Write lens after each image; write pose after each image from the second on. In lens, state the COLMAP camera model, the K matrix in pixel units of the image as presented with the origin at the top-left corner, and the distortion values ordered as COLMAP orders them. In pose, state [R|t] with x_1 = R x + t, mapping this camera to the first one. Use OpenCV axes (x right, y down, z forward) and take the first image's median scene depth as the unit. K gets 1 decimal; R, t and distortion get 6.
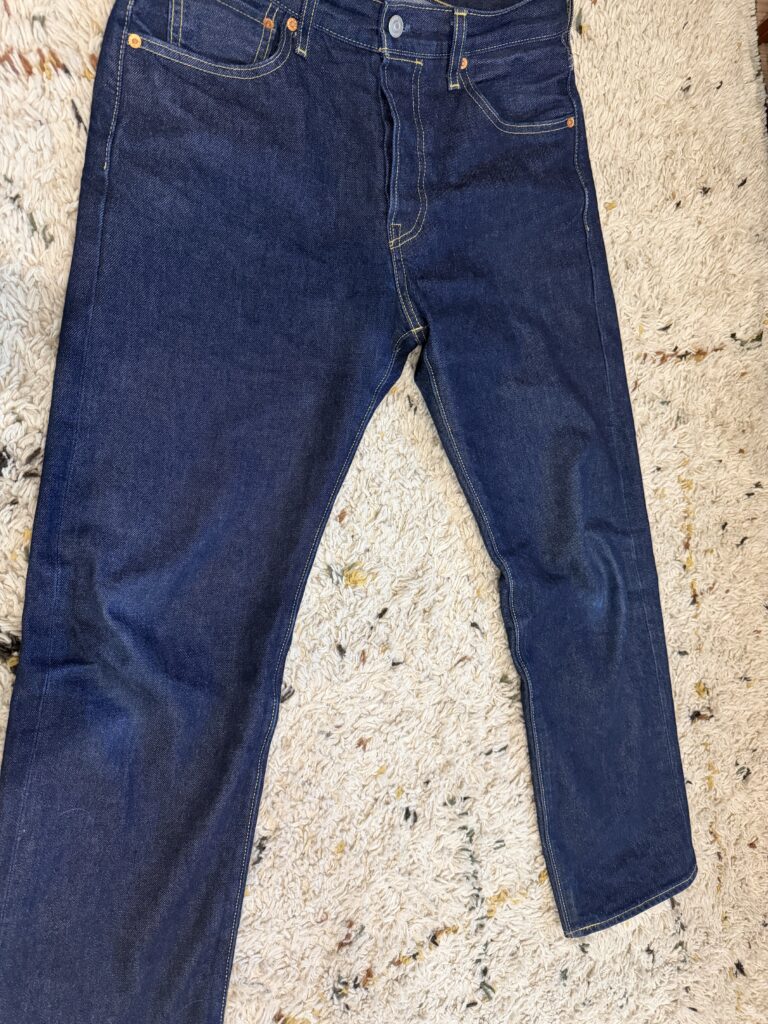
lens RADIAL K [[732.4, 0, 380.6], [0, 732.4, 509.4], [0, 0, 1]] dist [0.175021, -0.416955]
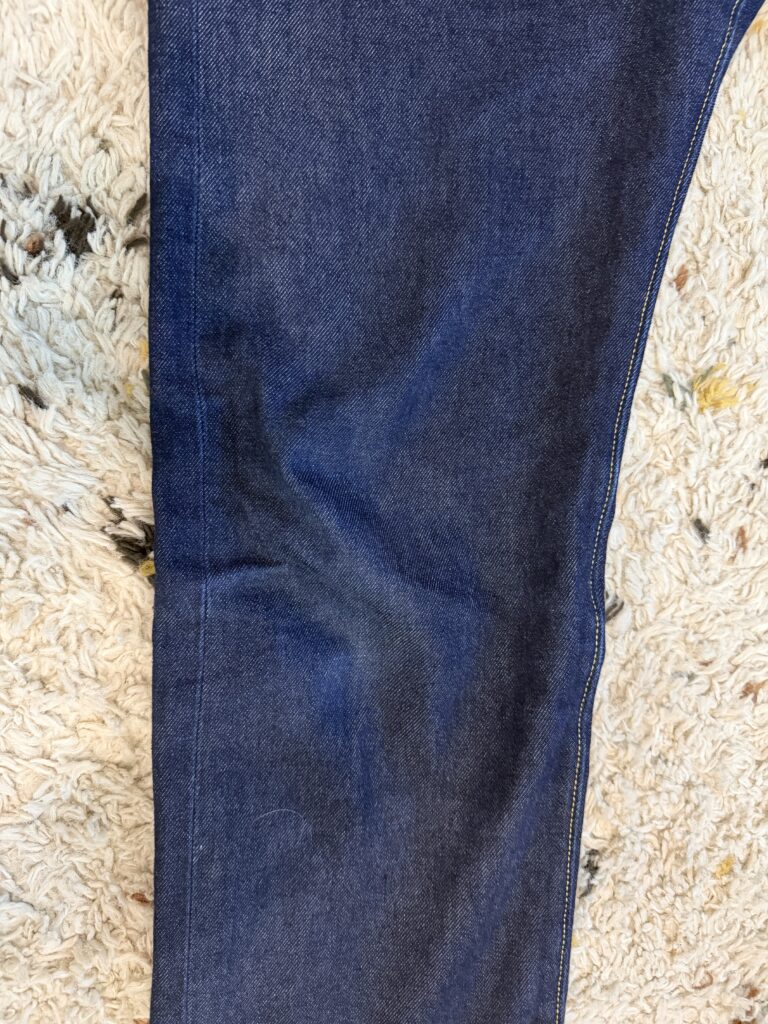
lens RADIAL K [[746.3, 0, 384.2], [0, 746.3, 514.9], [0, 0, 1]] dist [0.045373, -0.089530]
pose [[0.952973, -0.093158, -0.288383, -0.118625], [0.112370, 0.992369, 0.050761, 0.128807], [0.281453, -0.080779, 0.956169, 0.408456]]
